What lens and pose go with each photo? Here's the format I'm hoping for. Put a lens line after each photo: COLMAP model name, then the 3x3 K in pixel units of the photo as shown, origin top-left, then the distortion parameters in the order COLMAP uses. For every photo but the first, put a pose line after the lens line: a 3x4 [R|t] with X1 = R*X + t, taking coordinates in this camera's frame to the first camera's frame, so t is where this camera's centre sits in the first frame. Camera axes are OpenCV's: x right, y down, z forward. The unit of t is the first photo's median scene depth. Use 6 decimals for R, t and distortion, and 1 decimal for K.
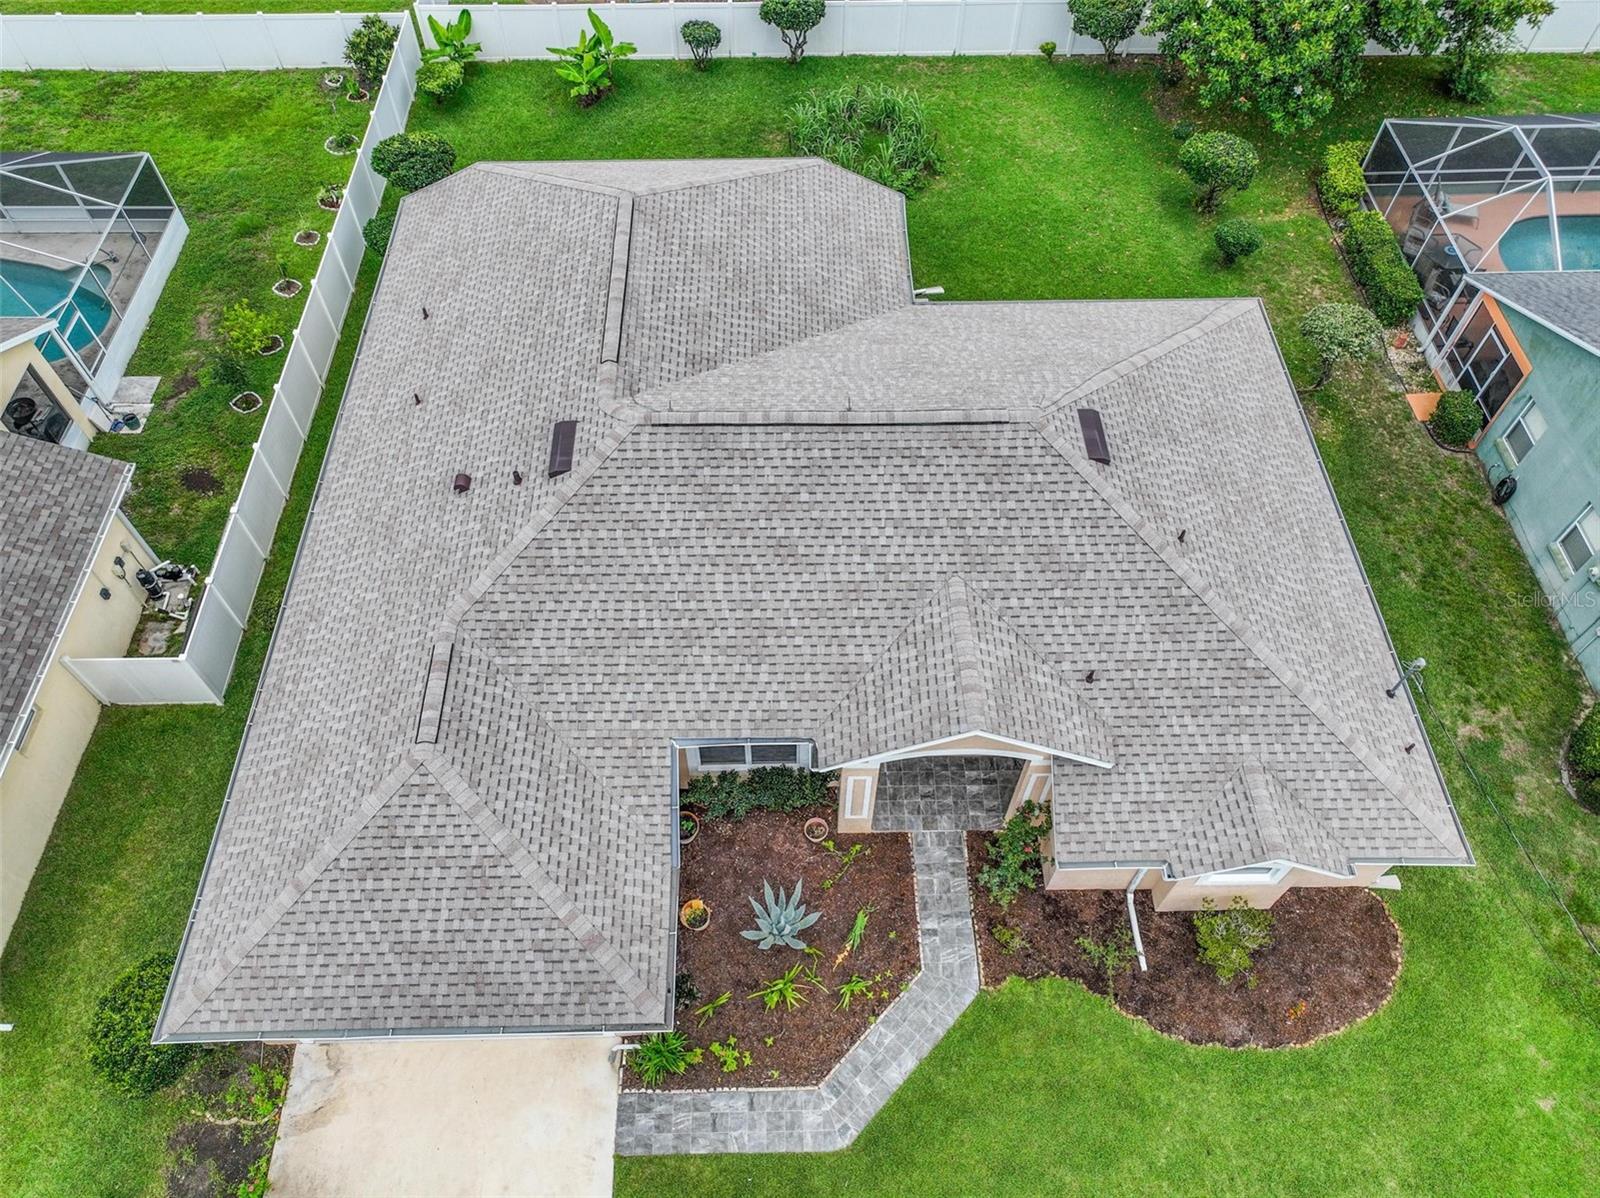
lens RADIAL K [[1124.2, 0, 799.0], [0, 1124.2, 604.3], [0, 0, 1]] dist [0.005606, 0.018724]
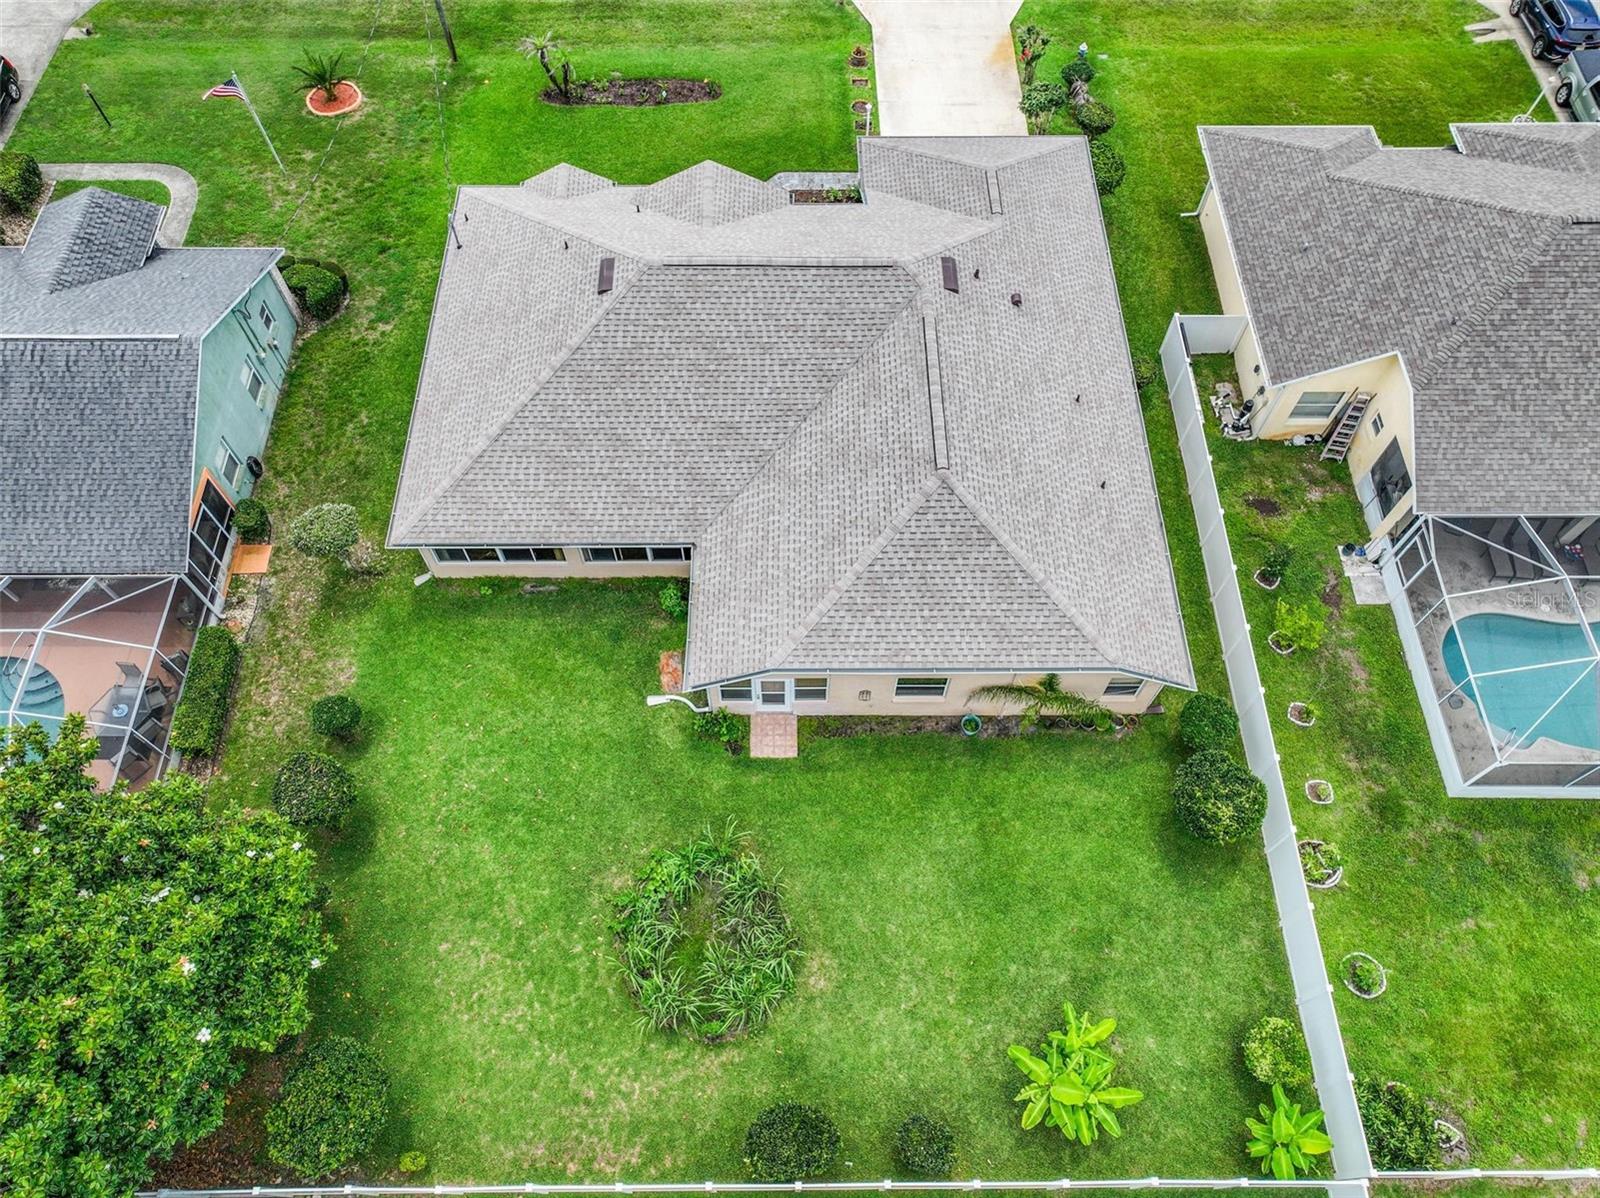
lens RADIAL K [[1124.2, 0, 798.6], [0, 1124.2, 600.2], [0, 0, 1]] dist [0.005606, 0.018724]
pose [[-0.999870, -0.015996, -0.001925, -0.003746], [0.005250, -0.436409, 0.899733, -1.283858], [-0.015232, 0.899606, 0.436436, 0.539816]]
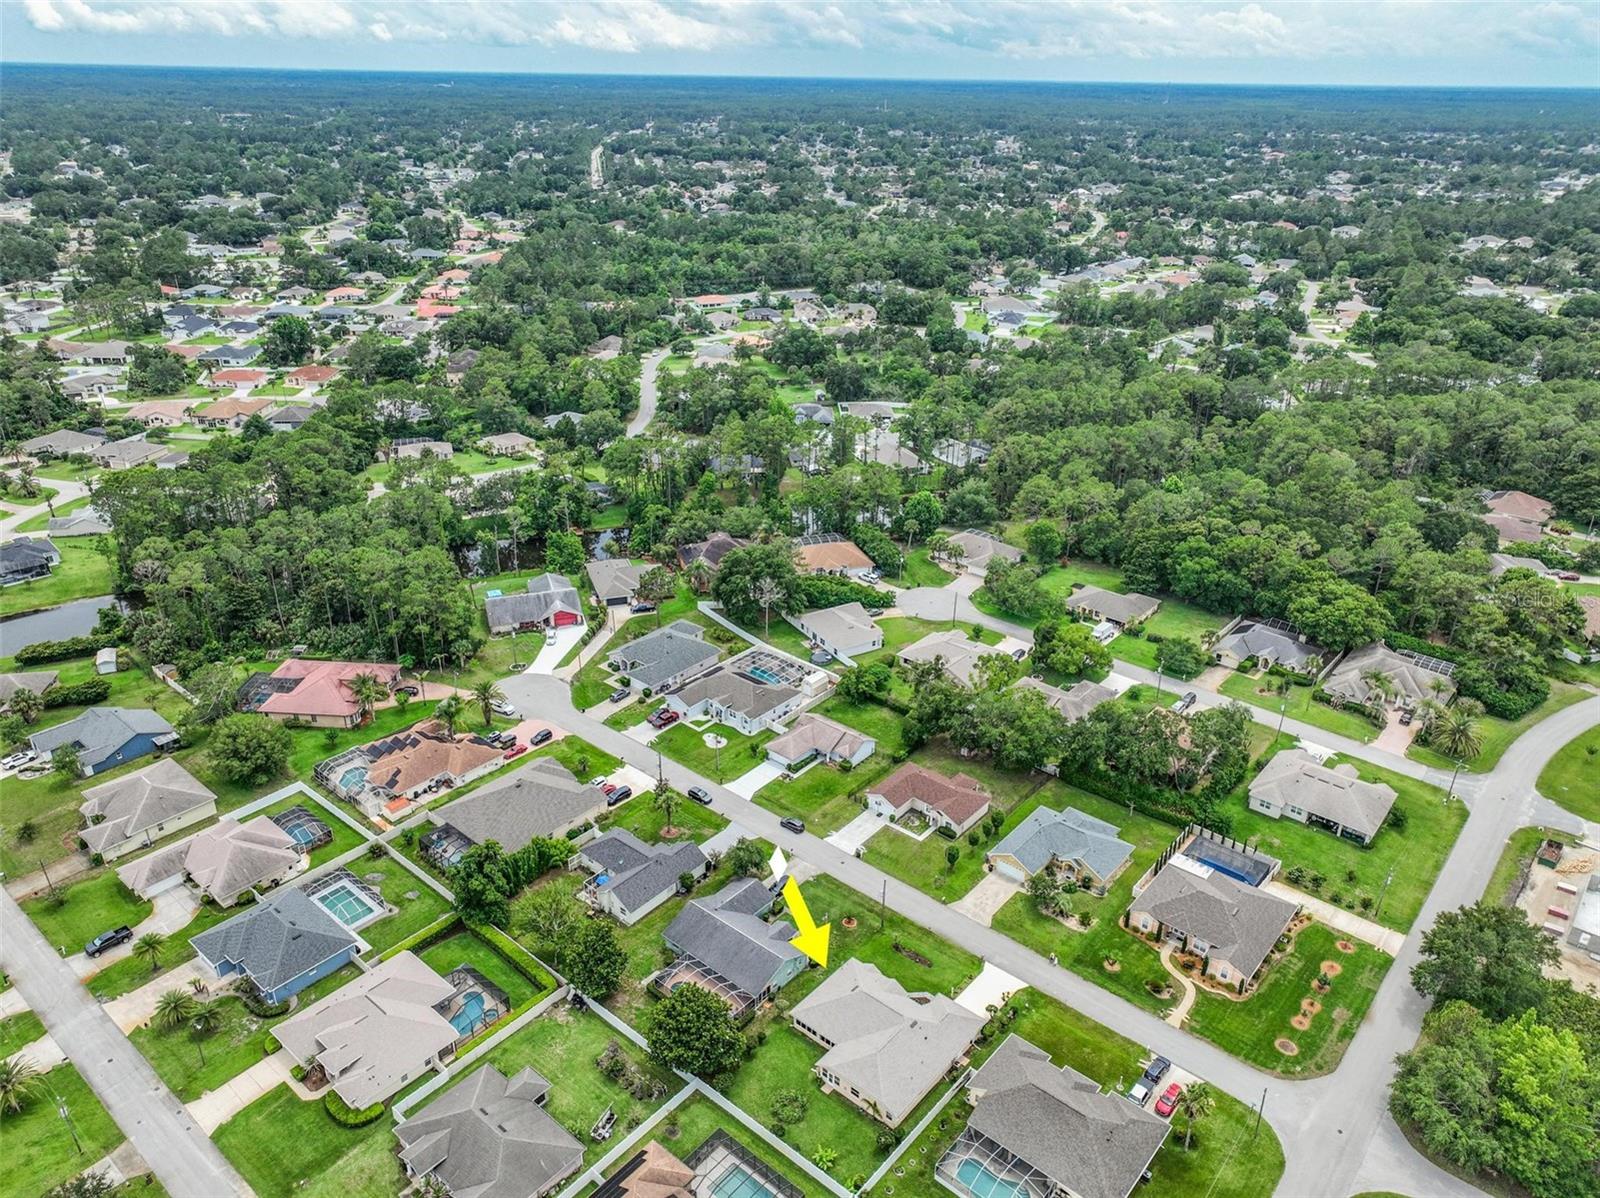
lens RADIAL K [[1124.2, 0, 799.6], [0, 1124.2, 602.6], [0, 0, 1]] dist [0.005606, 0.018724]
pose [[-0.747551, -0.305107, 0.589980, -2.296264], [0.531584, 0.257729, 0.806842, -5.234561], [-0.398229, 0.916780, -0.030476, -0.723826]]
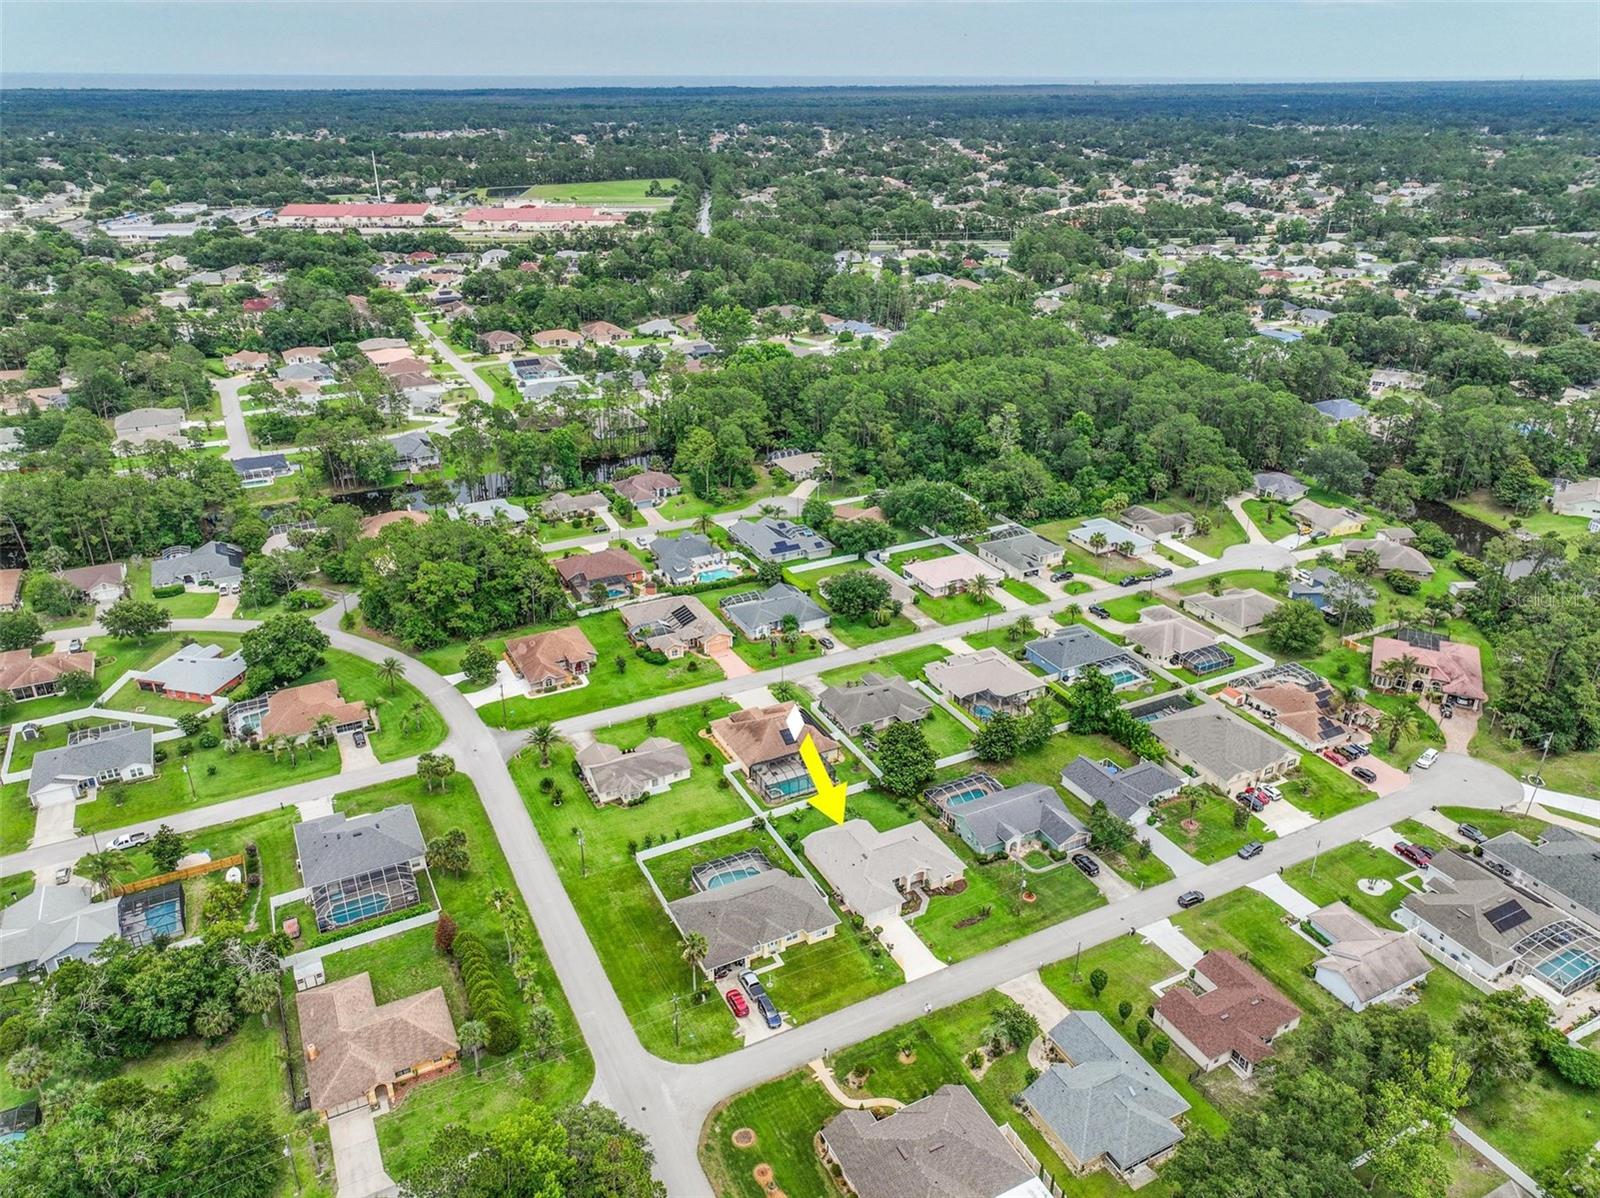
lens RADIAL K [[1124.2, 0, 802.3], [0, 1124.2, 600.0], [0, 0, 1]] dist [0.005606, 0.018724]
pose [[0.896904, -0.198411, 0.395217, -2.777999], [0.367095, 0.832373, -0.415207, 1.241124], [-0.246586, 0.517483, 0.819394, -5.335497]]
